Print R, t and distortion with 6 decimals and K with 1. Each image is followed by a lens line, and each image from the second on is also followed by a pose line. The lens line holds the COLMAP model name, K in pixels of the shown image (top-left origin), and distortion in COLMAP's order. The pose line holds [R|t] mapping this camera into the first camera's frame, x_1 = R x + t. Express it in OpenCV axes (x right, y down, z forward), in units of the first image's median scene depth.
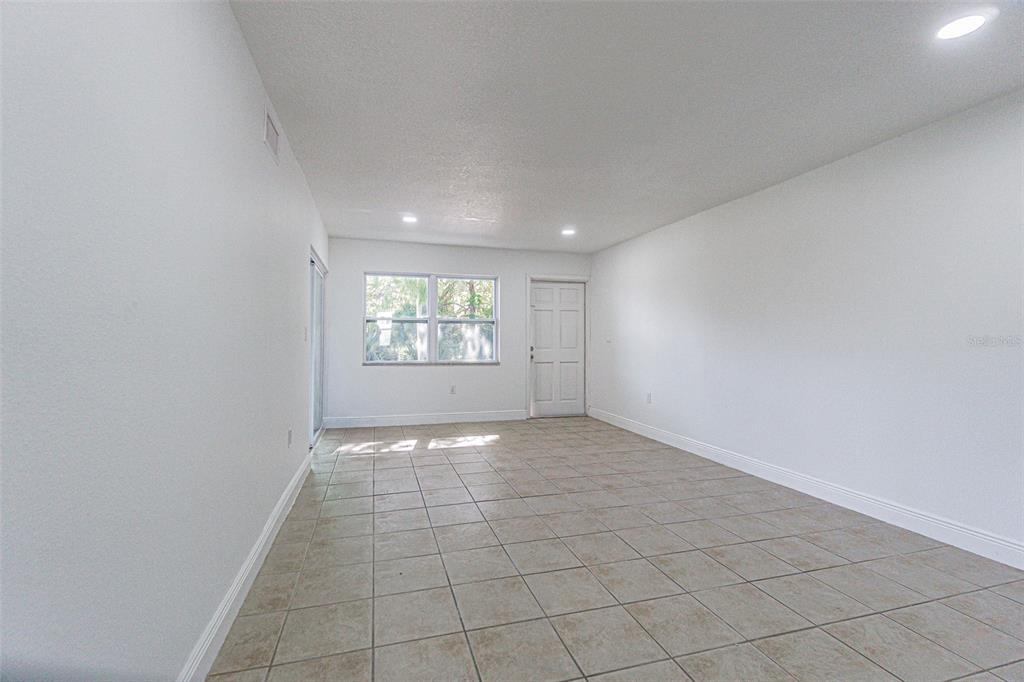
lens RADIAL K [[452.6, 0, 512.0], [0, 452.6, 341.0], [0, 0, 1]] dist [0.000601, 0.000445]
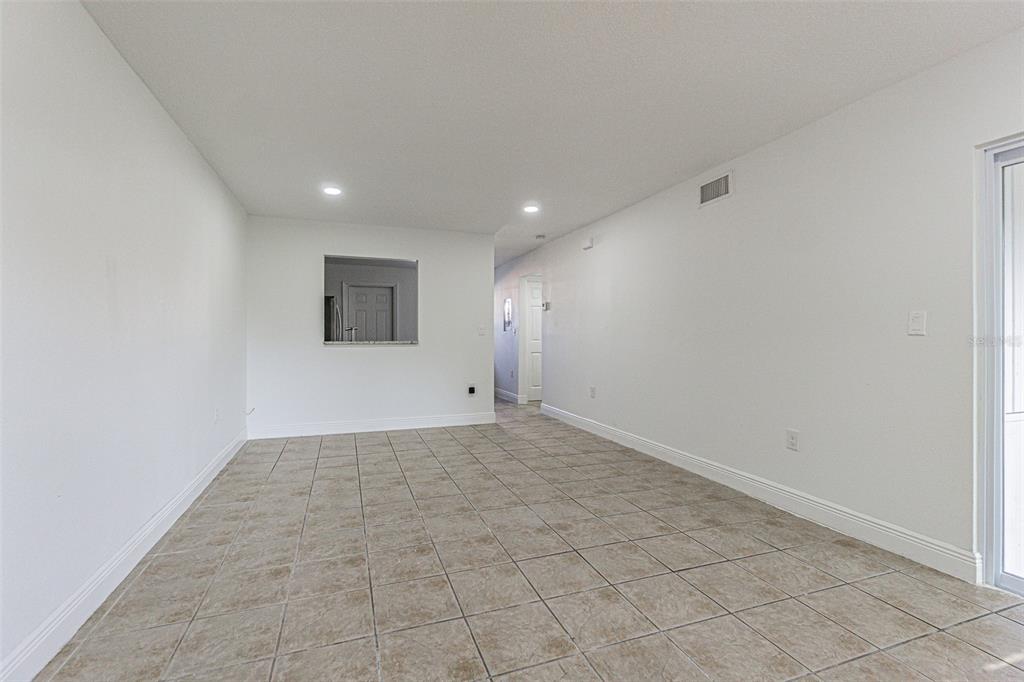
lens RADIAL K [[452.6, 0, 512.0], [0, 452.6, 341.0], [0, 0, 1]] dist [0.000601, 0.000445]
pose [[-0.998315, -0.006851, -0.057629, 0.160802], [-0.007186, 0.999958, 0.005602, 0.011508], [0.057588, 0.006006, -0.998322, 2.174178]]
